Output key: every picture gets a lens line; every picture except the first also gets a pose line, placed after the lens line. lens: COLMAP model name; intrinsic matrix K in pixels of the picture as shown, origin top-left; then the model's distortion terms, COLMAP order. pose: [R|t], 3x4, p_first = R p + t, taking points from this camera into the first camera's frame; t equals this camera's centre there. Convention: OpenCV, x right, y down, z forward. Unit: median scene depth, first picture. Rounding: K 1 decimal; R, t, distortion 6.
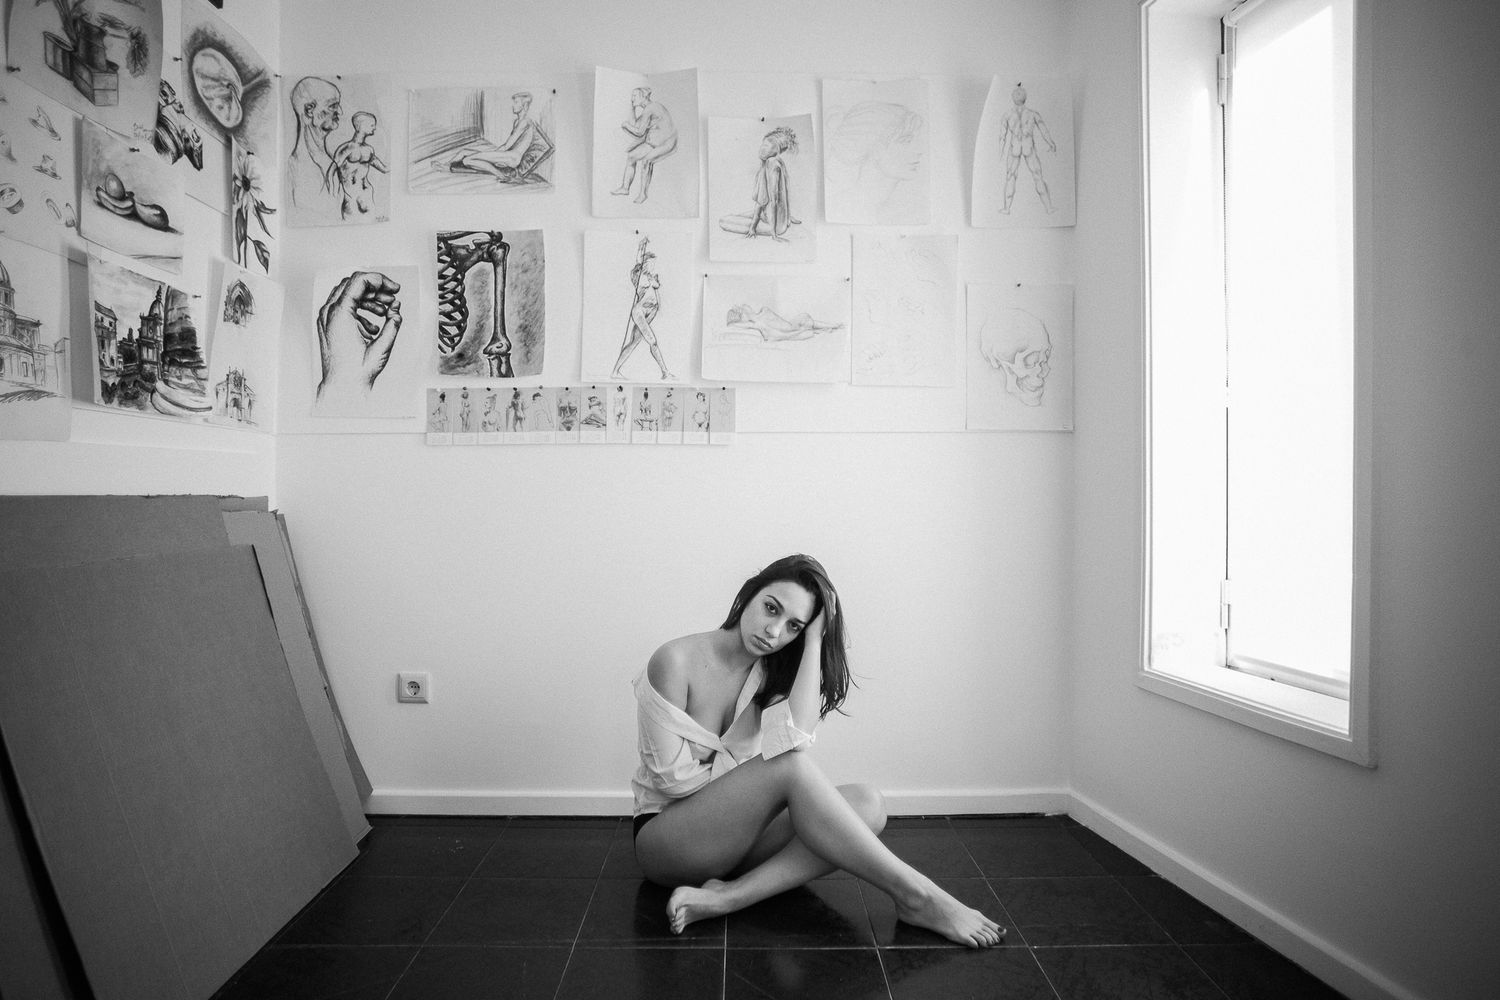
lens RADIAL K [[885.2, 0, 750.0], [0, 885.2, 500.0], [0, 0, 1]] dist [-0.003743, -0.000094]
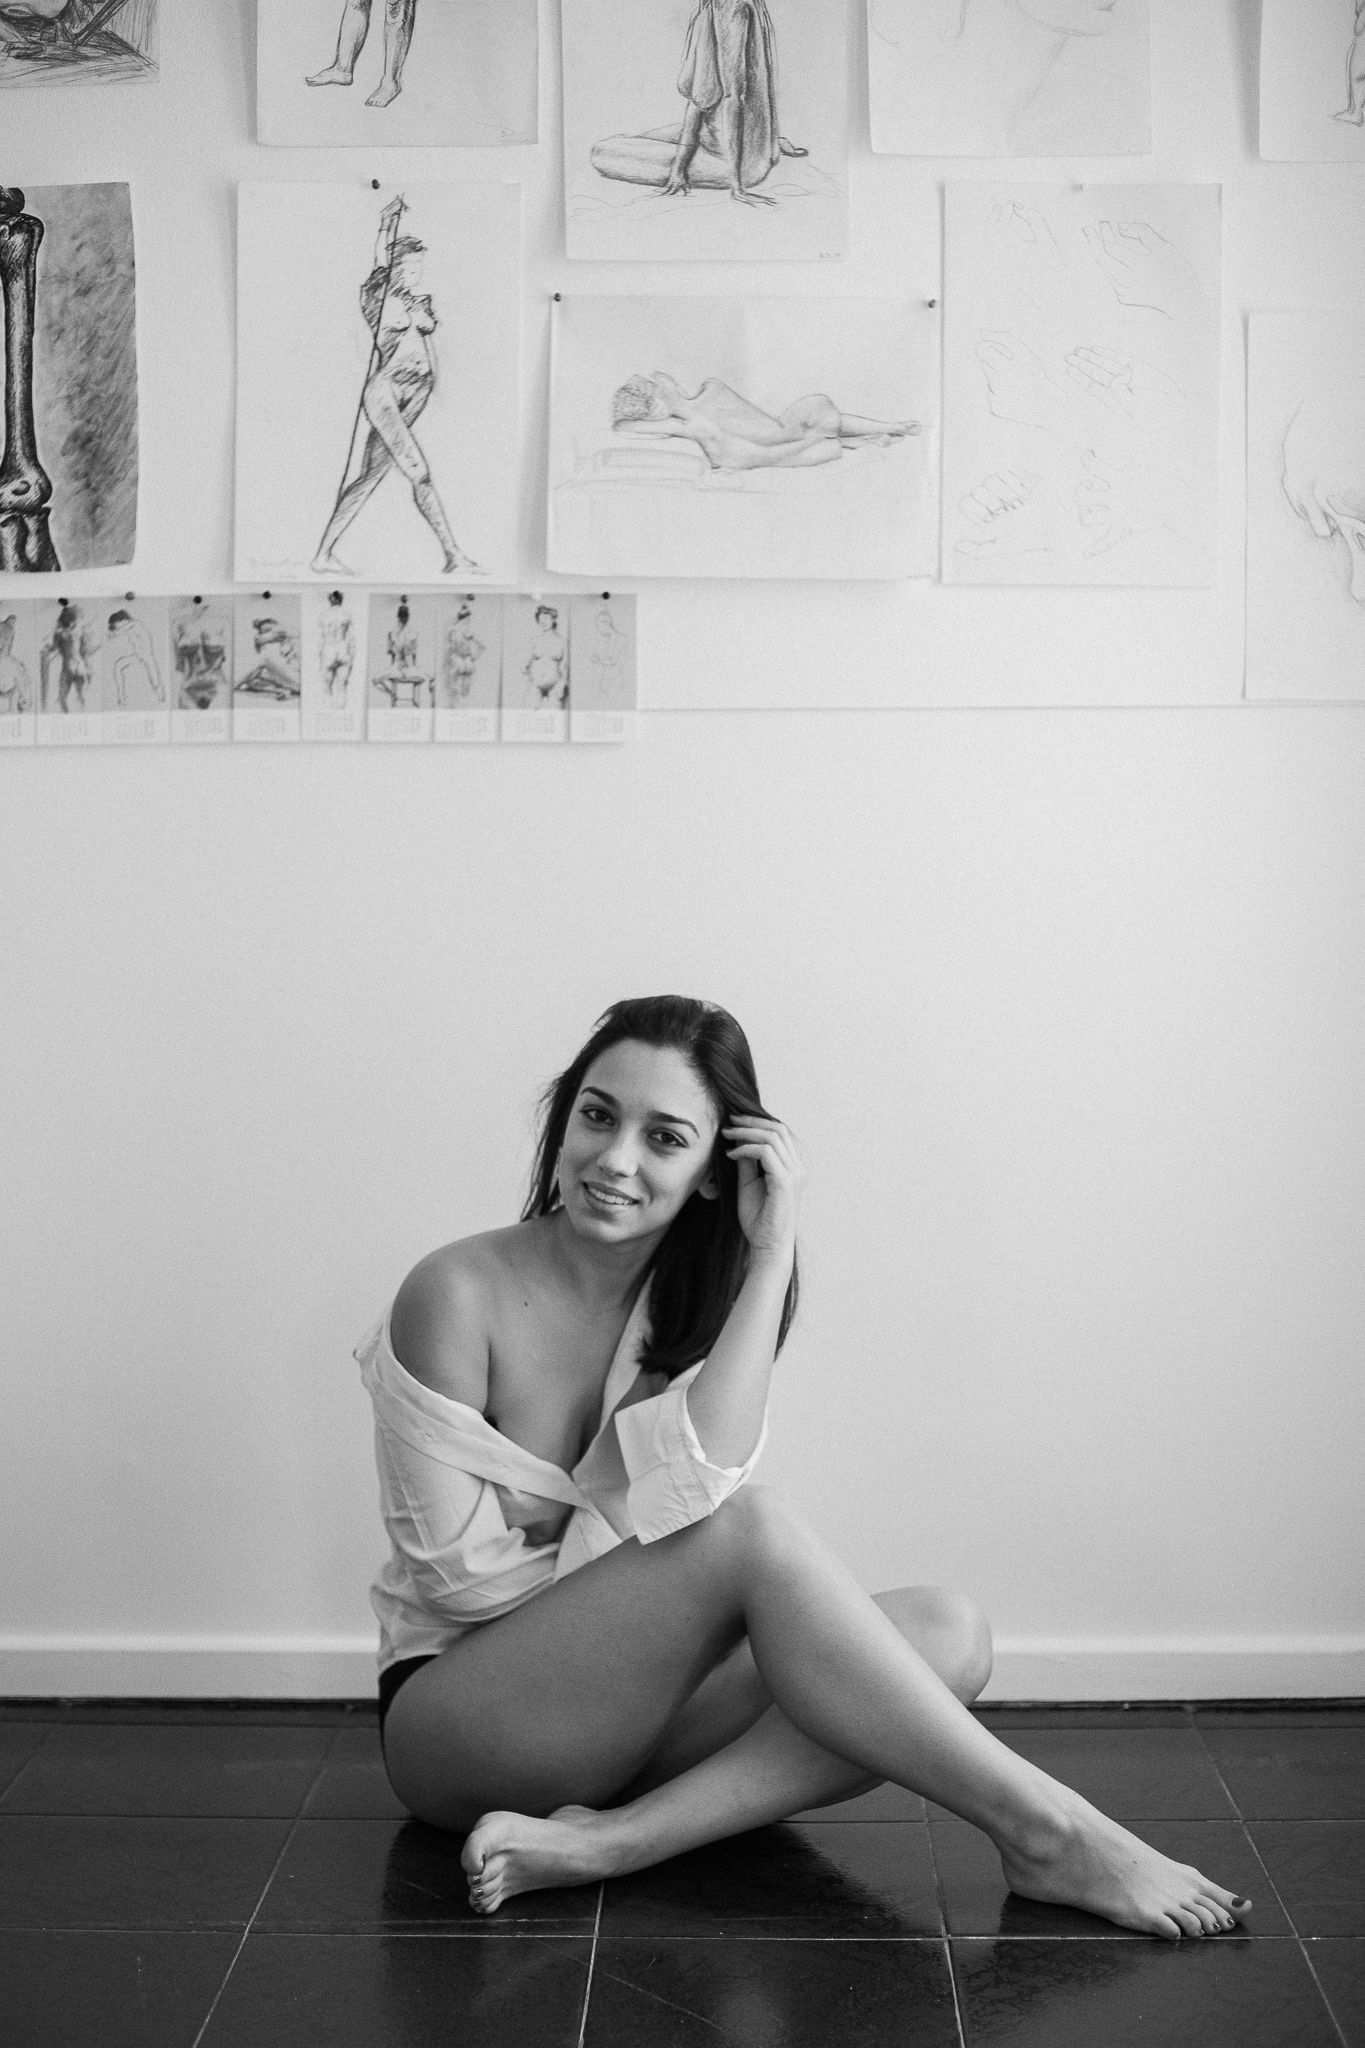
lens RADIAL K [[3065.0, 0, 682.5], [0, 3065.0, 1024.0], [0, 0, 1]] dist [0.005199, -0.020231]
pose [[0.999538, -0.002855, -0.030253, 0.043074], [0.004699, 0.998124, 0.061040, -0.022262], [0.030022, -0.061154, 0.997677, -0.331128]]
